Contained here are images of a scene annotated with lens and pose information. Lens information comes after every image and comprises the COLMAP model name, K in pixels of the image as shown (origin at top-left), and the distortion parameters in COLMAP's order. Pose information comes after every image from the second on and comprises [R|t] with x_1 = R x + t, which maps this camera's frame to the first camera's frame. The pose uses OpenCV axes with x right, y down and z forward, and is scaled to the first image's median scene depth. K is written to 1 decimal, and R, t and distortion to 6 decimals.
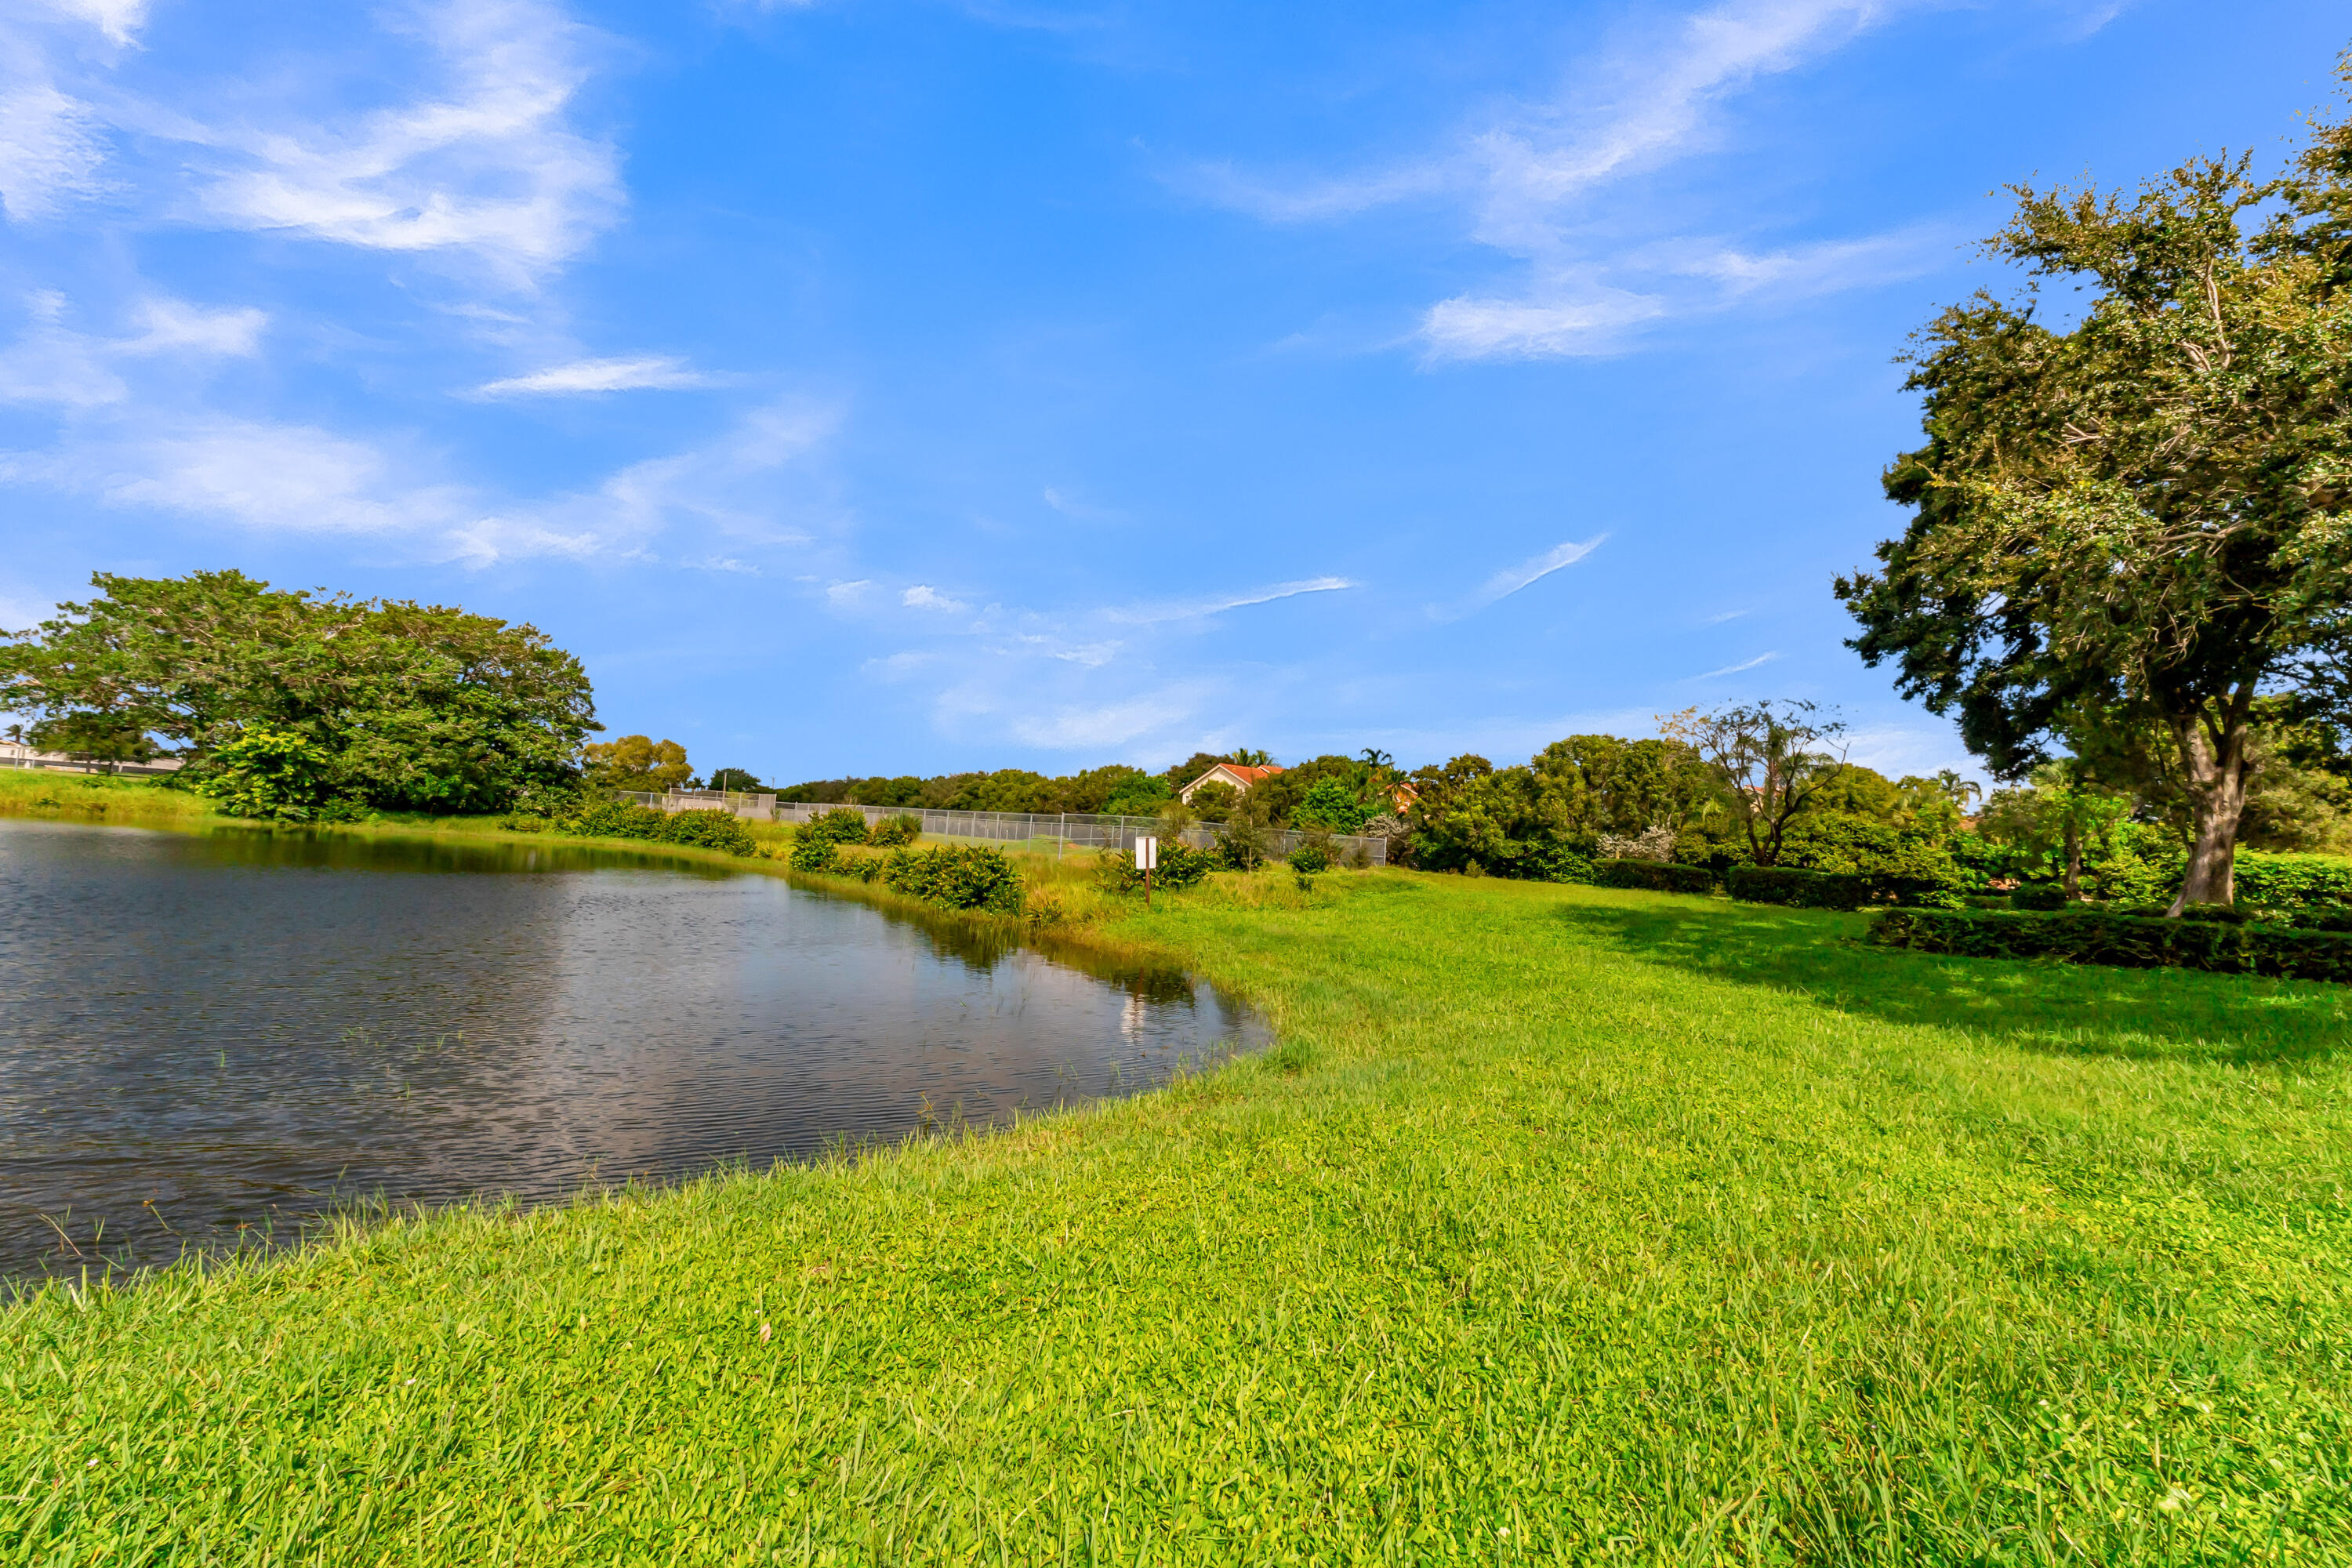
lens RADIAL K [[979.4, 0, 1166.9], [0, 979.4, 773.4], [0, 0, 1]] dist [0.000759, 0.000551]
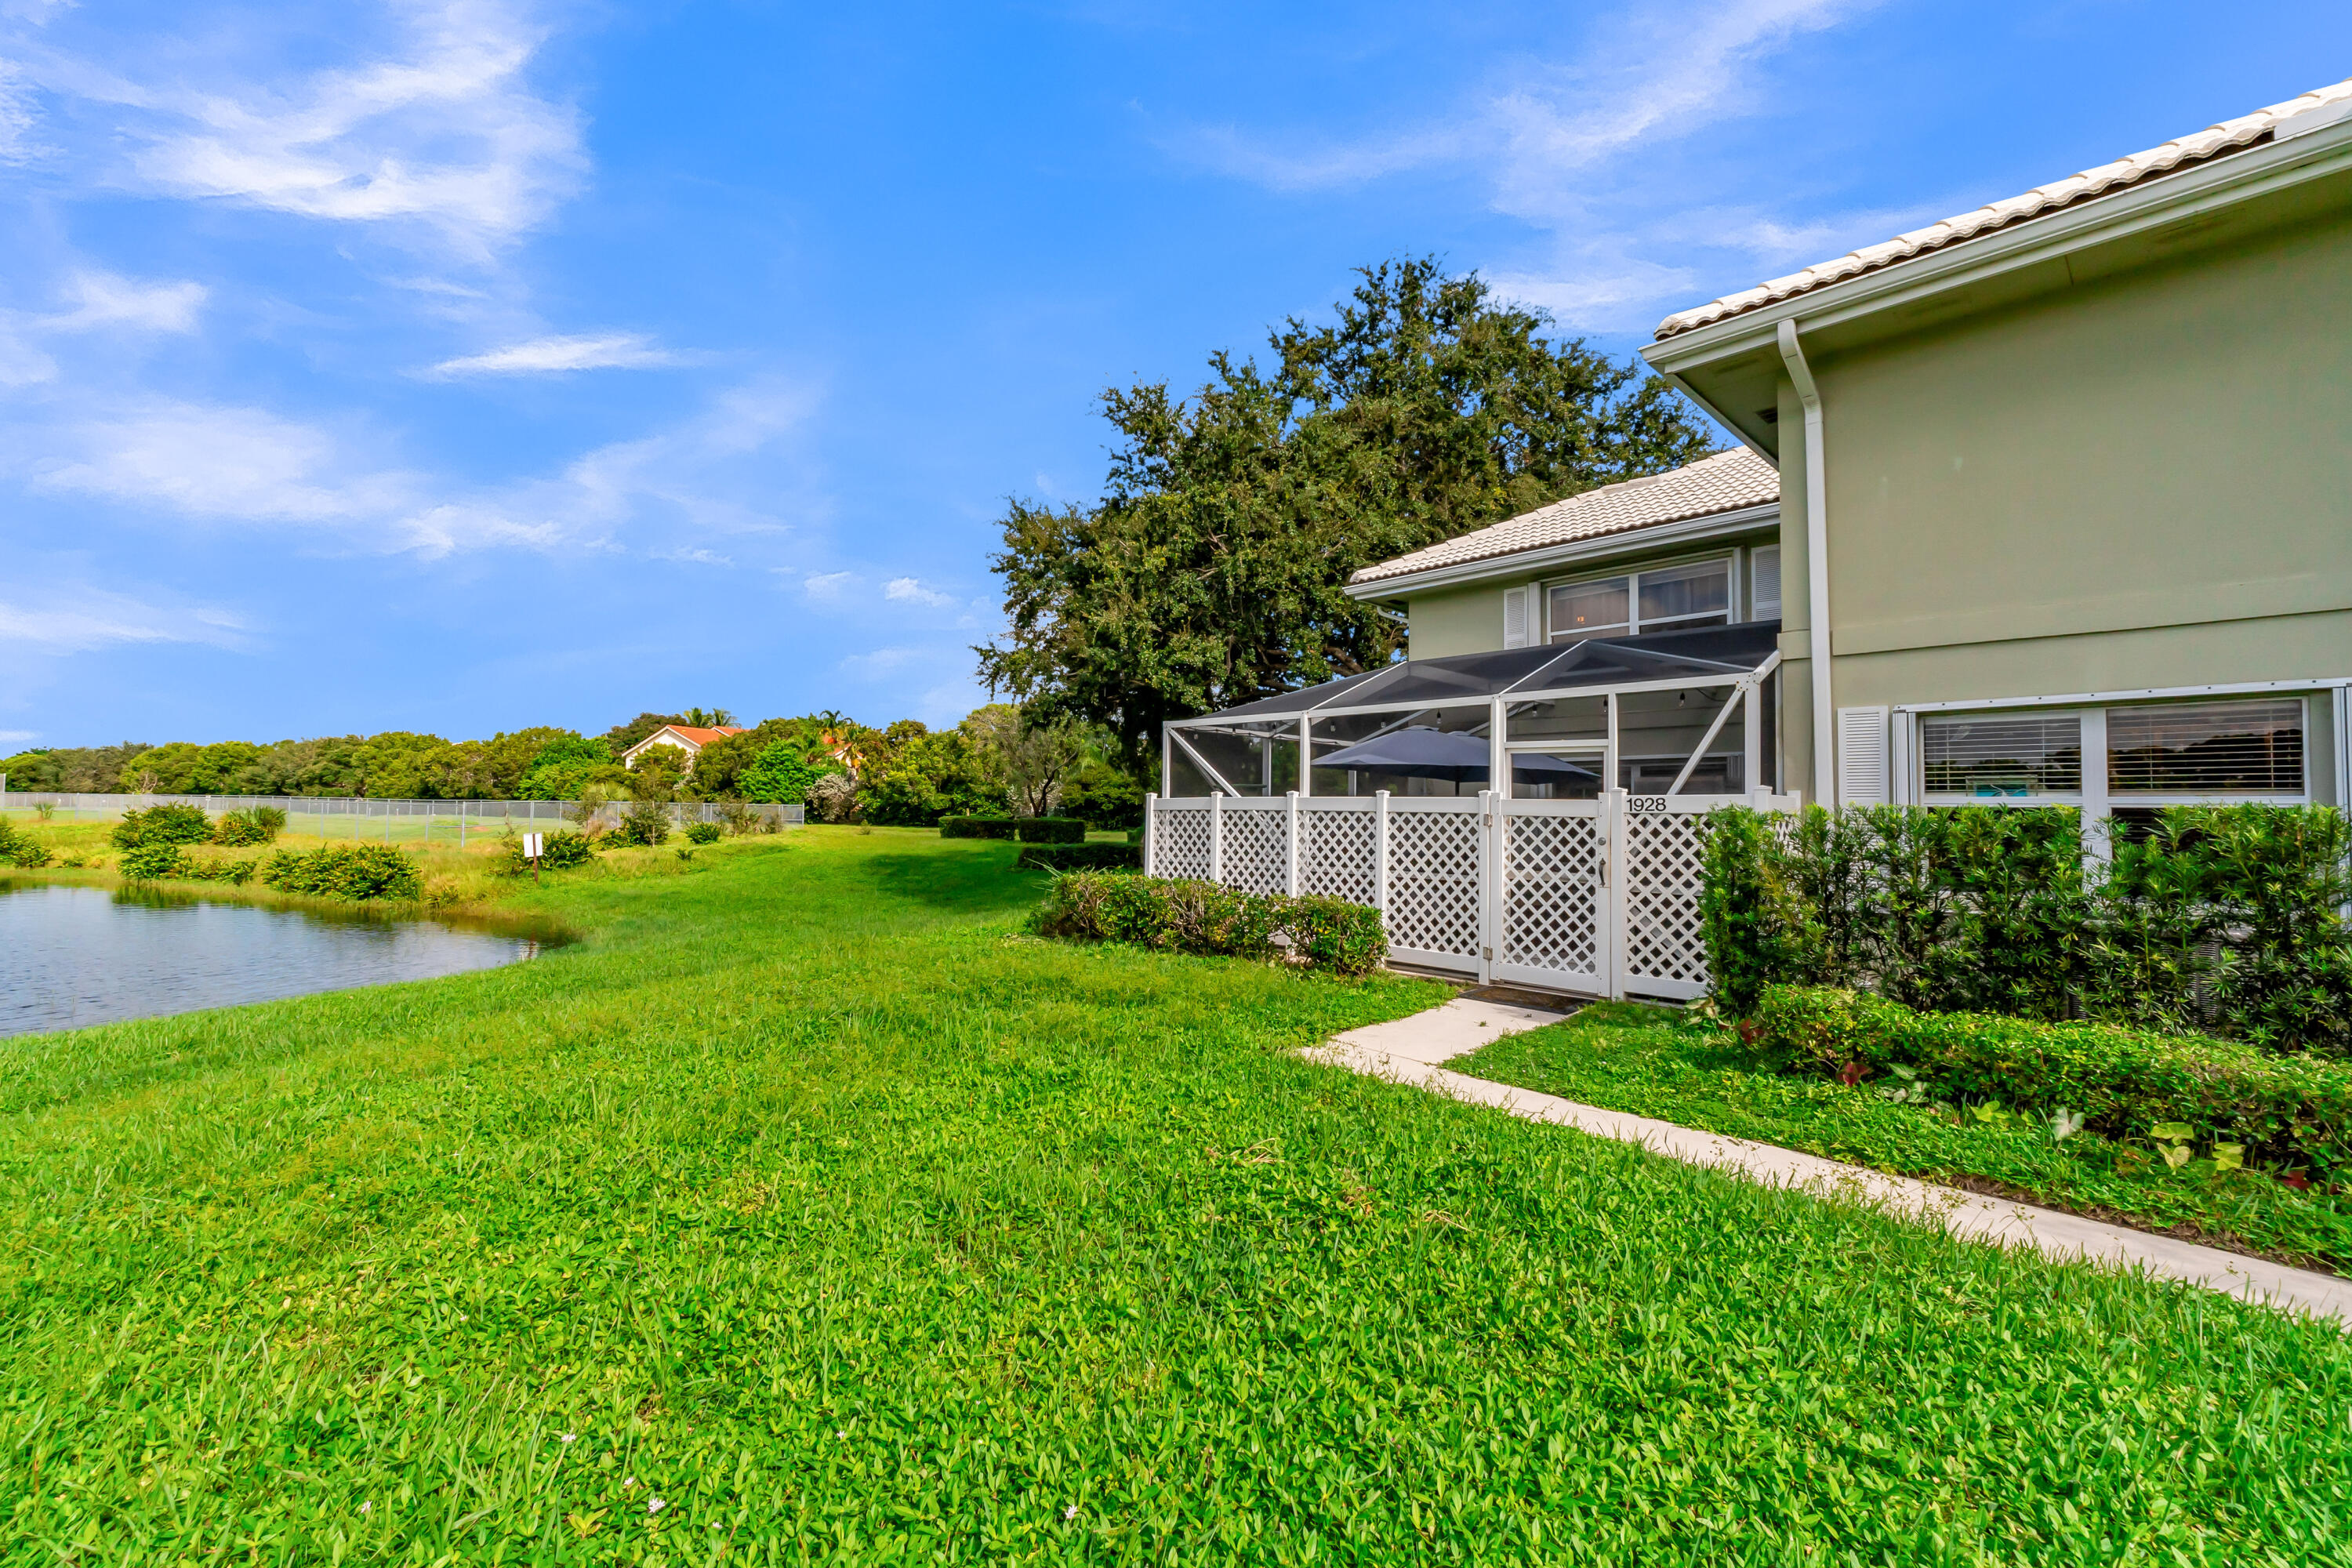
lens RADIAL K [[979.4, 0, 1166.9], [0, 979.4, 773.4], [0, 0, 1]] dist [0.000759, 0.000551]
pose [[0.873816, -0.038598, 0.484722, 0.036837], [0.011949, 0.998248, 0.057949, -0.034346], [-0.486110, -0.044845, 0.872746, -0.242255]]
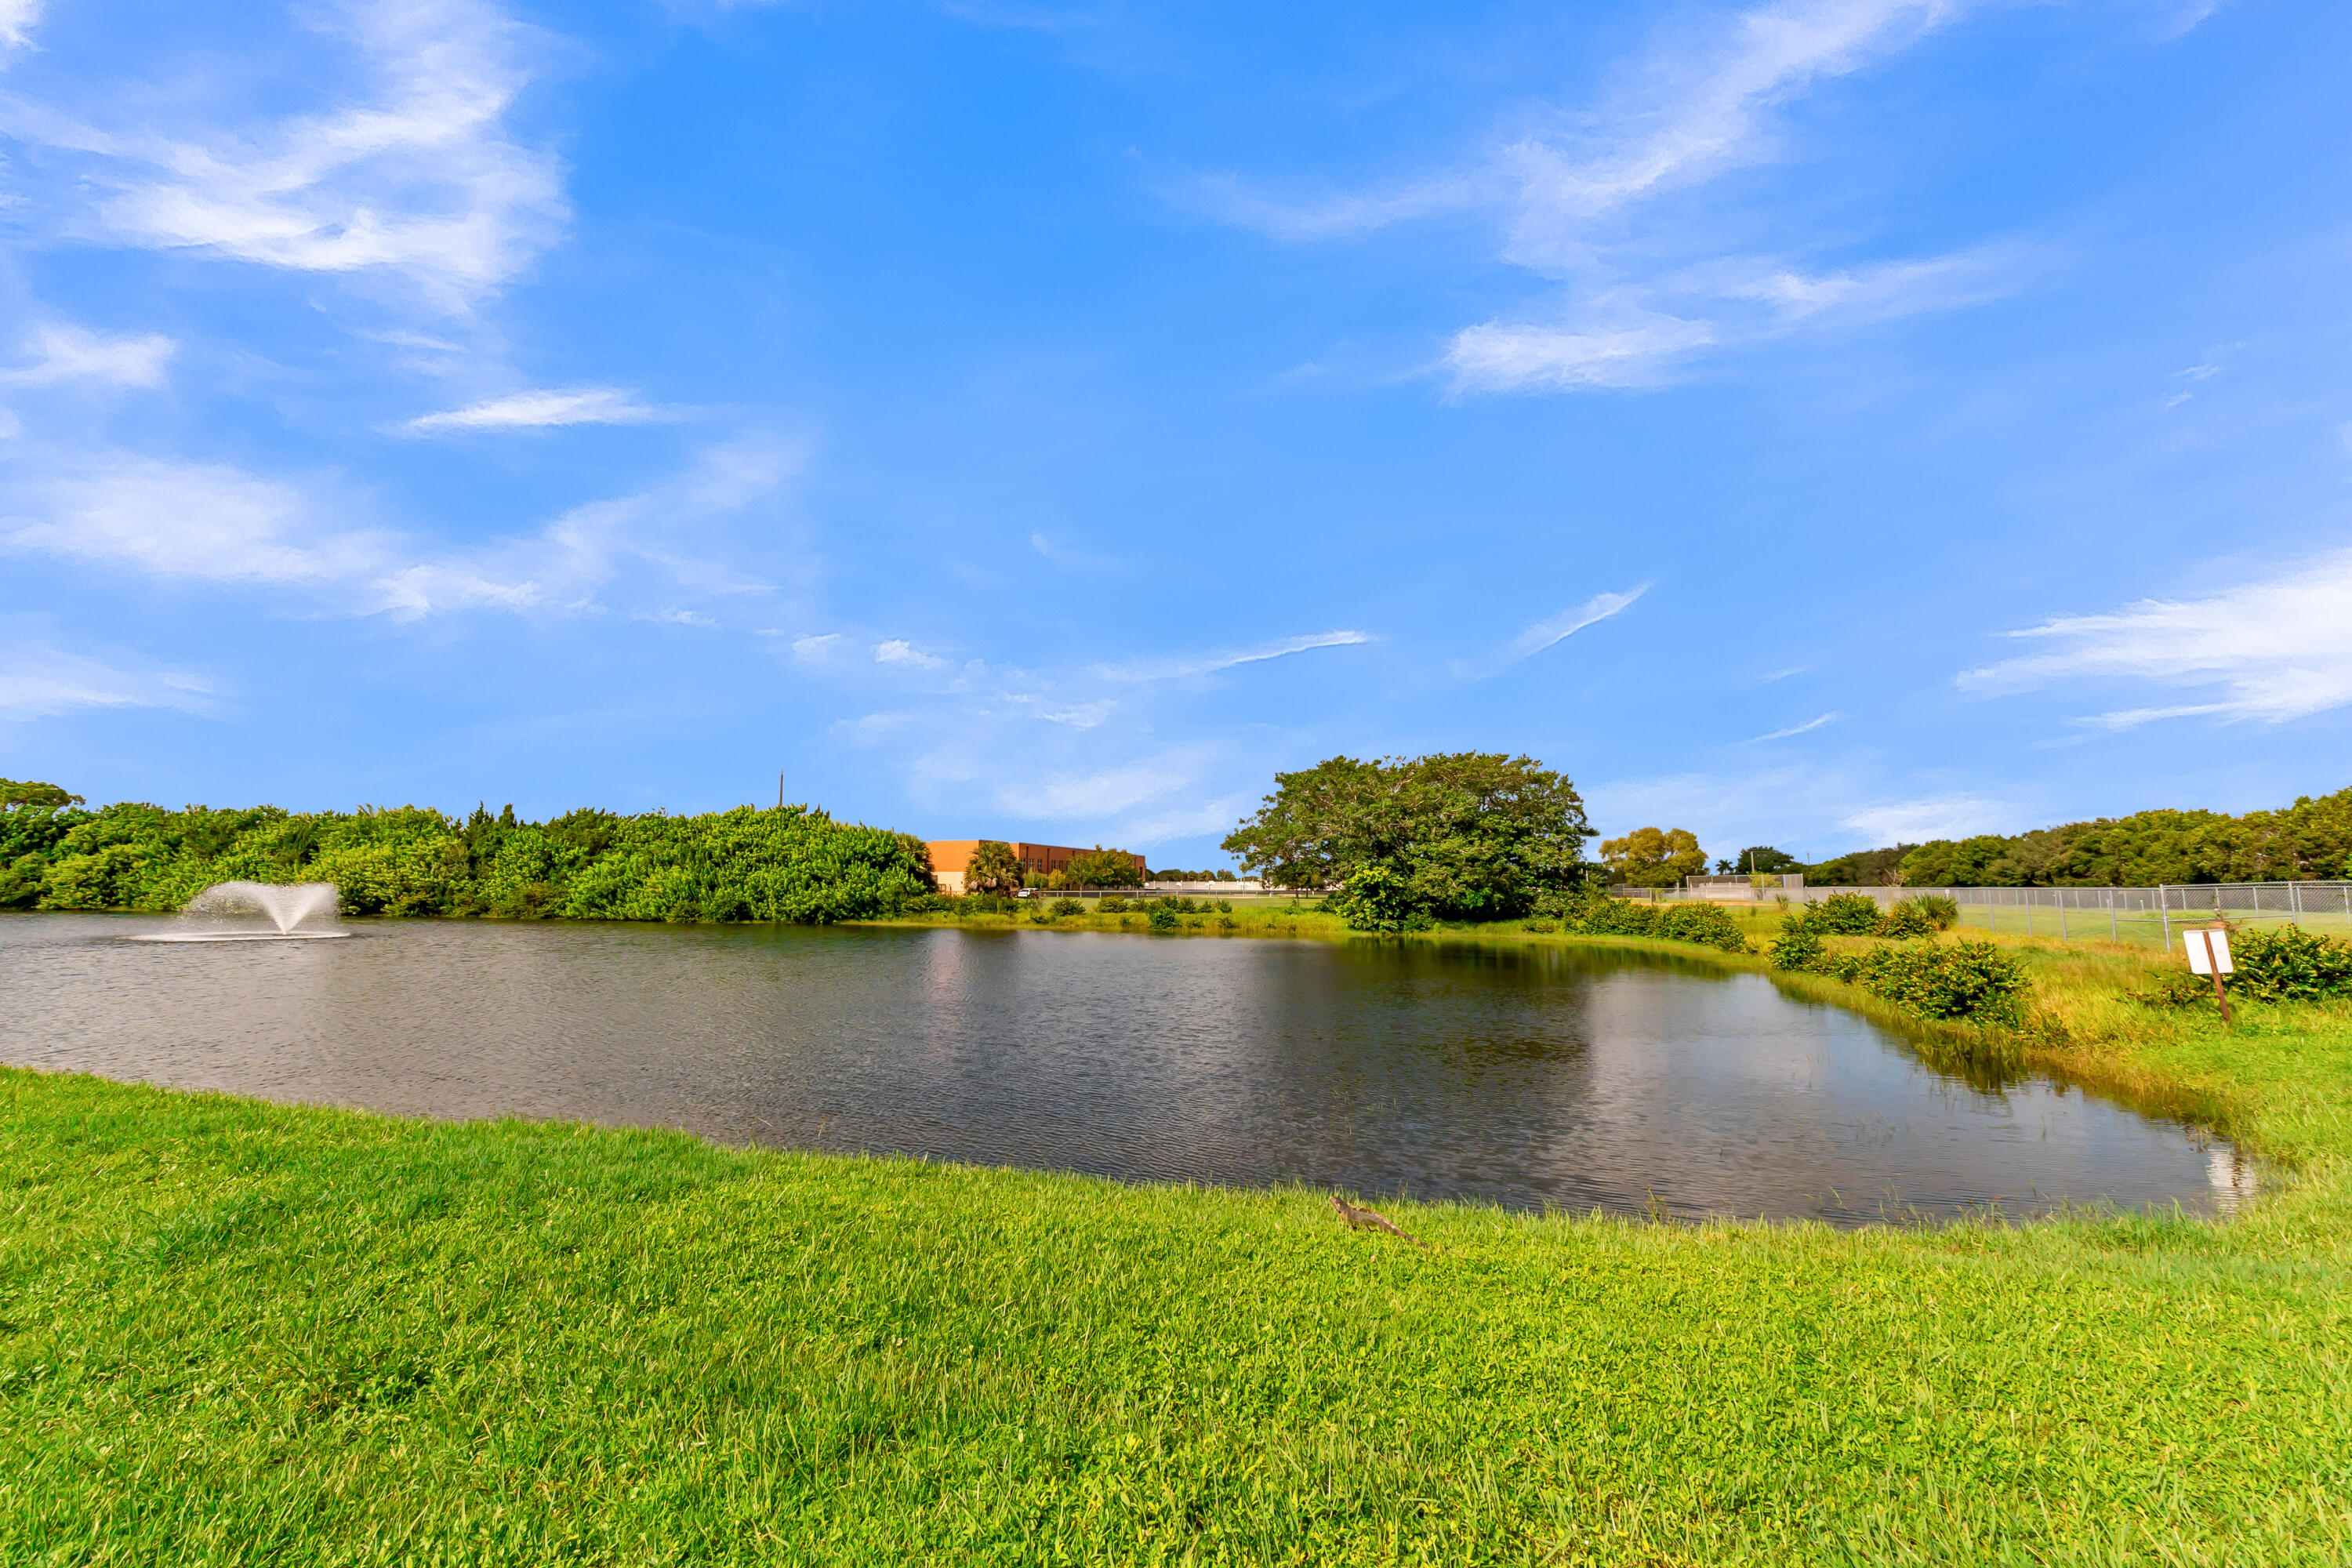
lens RADIAL K [[979.4, 0, 1166.9], [0, 979.4, 773.4], [0, 0, 1]] dist [0.000759, 0.000551]
pose [[0.564771, -0.167481, -0.808074, 0.063105], [0.097072, 0.985874, -0.136487, -0.011087], [0.819518, -0.001358, 0.573051, -0.029560]]
